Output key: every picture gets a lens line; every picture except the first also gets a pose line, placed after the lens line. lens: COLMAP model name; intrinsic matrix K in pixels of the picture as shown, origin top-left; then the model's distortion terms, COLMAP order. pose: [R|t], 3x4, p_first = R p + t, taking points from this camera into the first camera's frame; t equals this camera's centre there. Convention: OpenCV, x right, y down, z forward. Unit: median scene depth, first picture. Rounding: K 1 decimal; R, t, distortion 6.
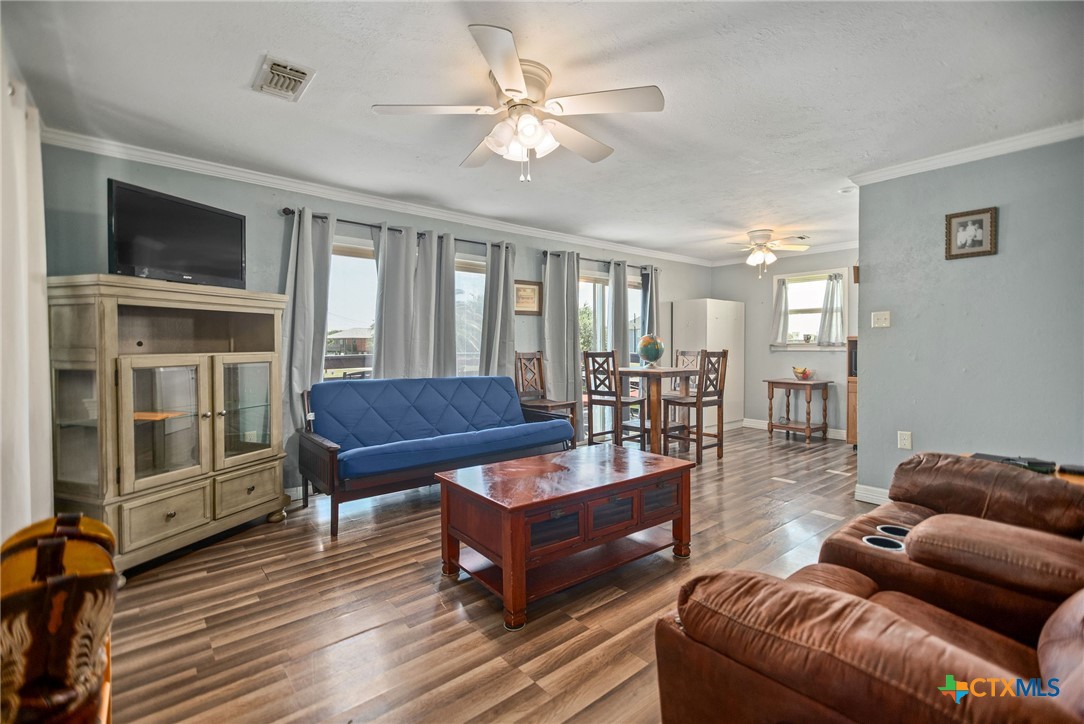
lens RADIAL K [[482.3, 0, 536.1], [0, 482.3, 353.9], [0, 0, 1]] dist [0.000830, 0.001905]
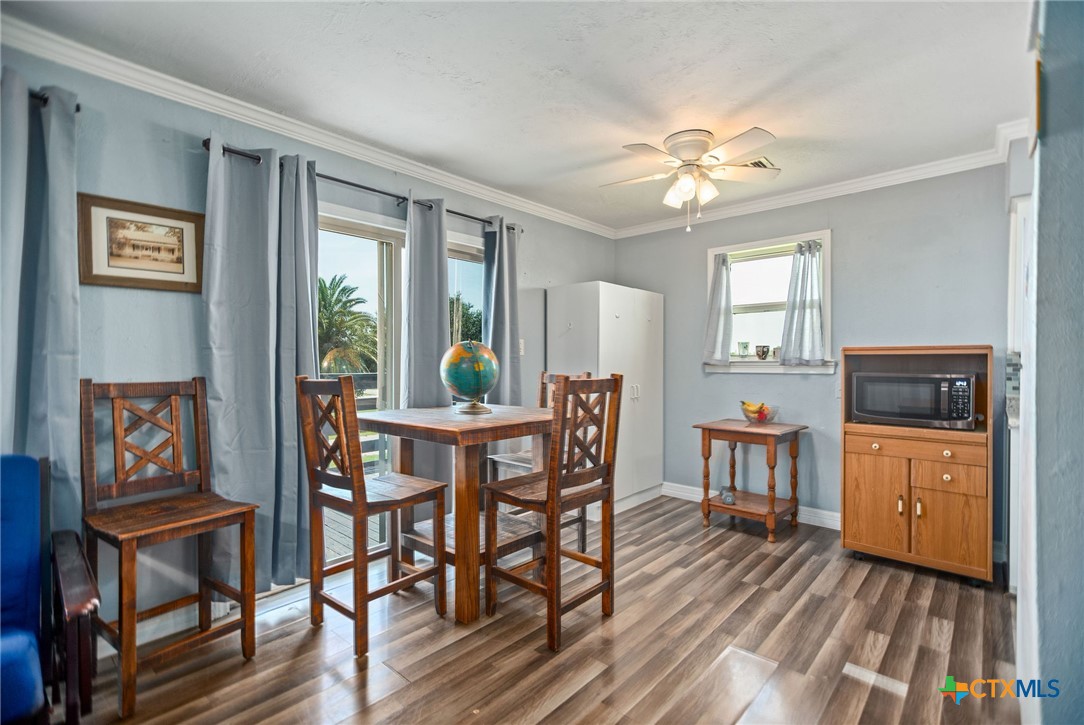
lens RADIAL K [[482.3, 0, 545.7], [0, 482.3, 366.1], [0, 0, 1]] dist [0.000830, 0.001905]
pose [[0.988045, 0.000328, 0.154165, 0.214701], [0.001533, 0.999927, -0.011952, -0.009177], [-0.154157, 0.012046, 0.987973, 0.474000]]
